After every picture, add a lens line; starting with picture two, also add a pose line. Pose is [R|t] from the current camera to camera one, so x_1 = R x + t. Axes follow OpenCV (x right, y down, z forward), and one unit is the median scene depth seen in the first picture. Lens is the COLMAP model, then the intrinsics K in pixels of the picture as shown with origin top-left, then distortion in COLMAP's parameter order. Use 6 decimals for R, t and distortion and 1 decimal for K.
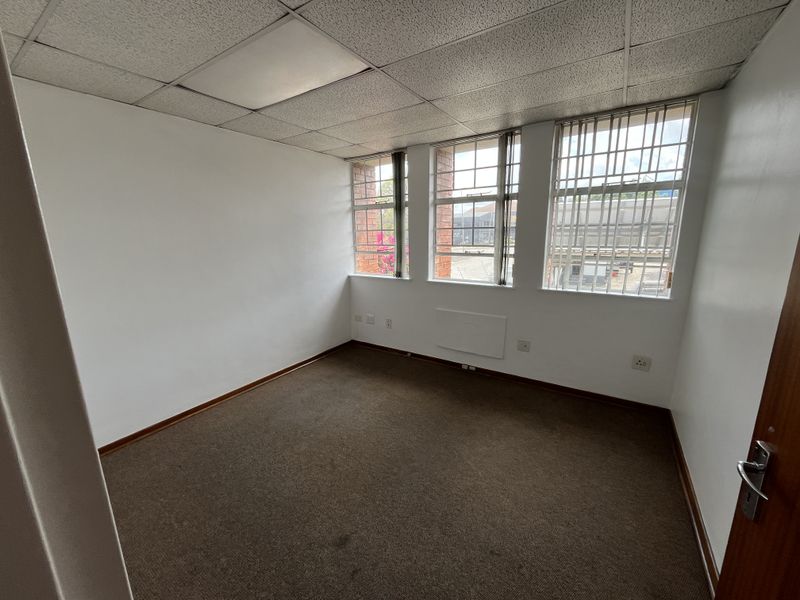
lens RADIAL K [[322.8, 0, 394.4], [0, 322.8, 297.3], [0, 0, 1]] dist [-0.001957, -0.000669]
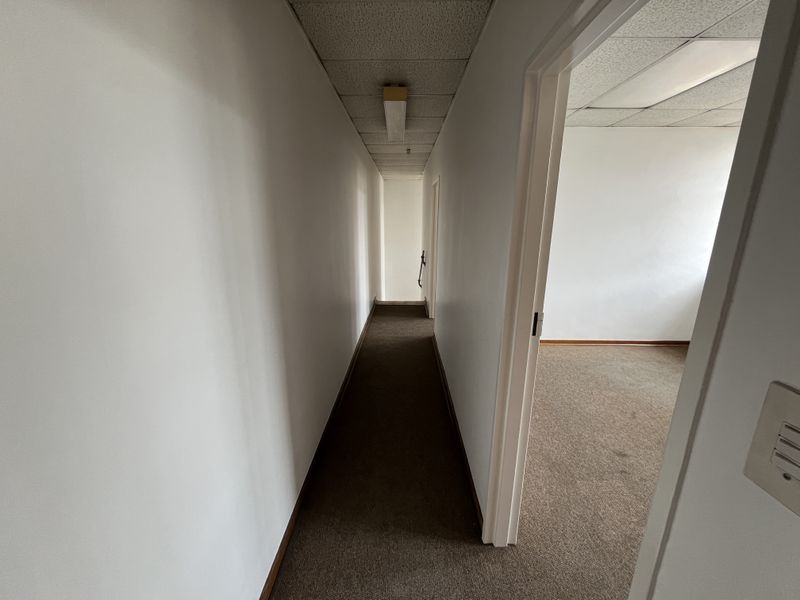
lens RADIAL K [[322.8, 0, 399.5], [0, 322.8, 299.8], [0, 0, 1]] dist [-0.001957, -0.000669]
pose [[0.542382, 0.226372, -0.809059, 0.153143], [-0.181983, 0.971807, 0.149910, 0.071995], [0.820185, 0.065926, 0.568287, -0.295641]]
